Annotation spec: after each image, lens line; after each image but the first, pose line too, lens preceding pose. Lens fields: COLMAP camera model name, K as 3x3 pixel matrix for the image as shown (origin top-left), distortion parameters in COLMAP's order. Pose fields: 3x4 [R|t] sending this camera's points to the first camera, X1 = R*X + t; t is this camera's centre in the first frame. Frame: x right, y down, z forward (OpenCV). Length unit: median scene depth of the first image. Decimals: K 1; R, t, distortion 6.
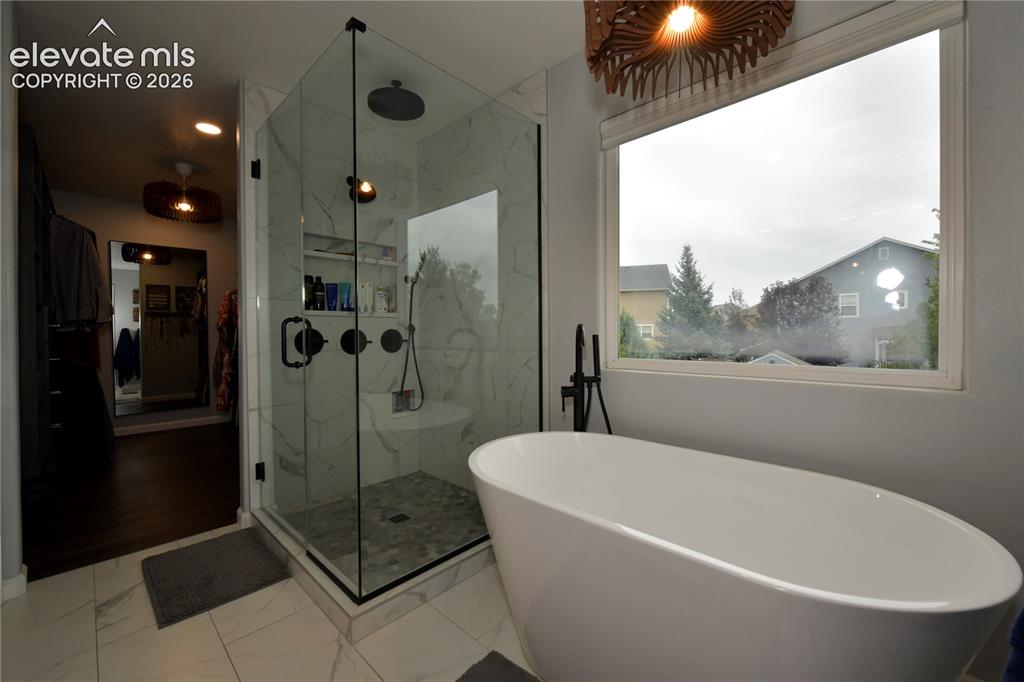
lens RADIAL K [[405.4, 0, 512.8], [0, 405.4, 340.2], [0, 0, 1]] dist [-0.007071, -0.000043]
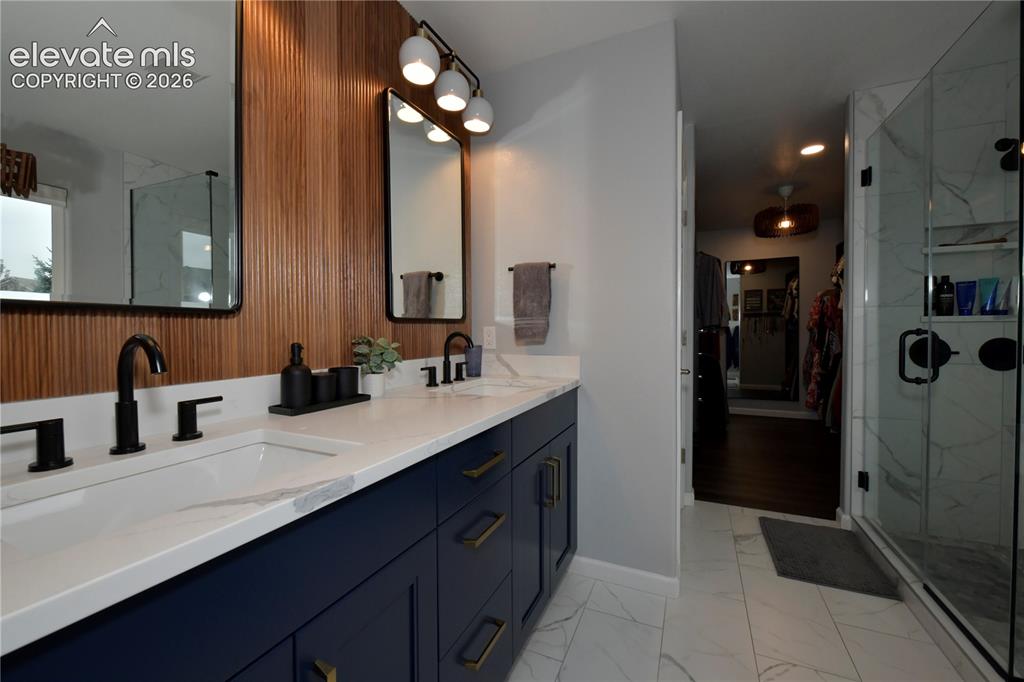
lens RADIAL K [[405.4, 0, 513.9], [0, 405.4, 339.1], [0, 0, 1]] dist [-0.007071, -0.000043]
pose [[0.324419, 0.022216, -0.945653, 0.028515], [-0.011296, 0.999744, 0.019612, -0.032909], [0.945846, 0.004319, 0.324587, -0.138147]]
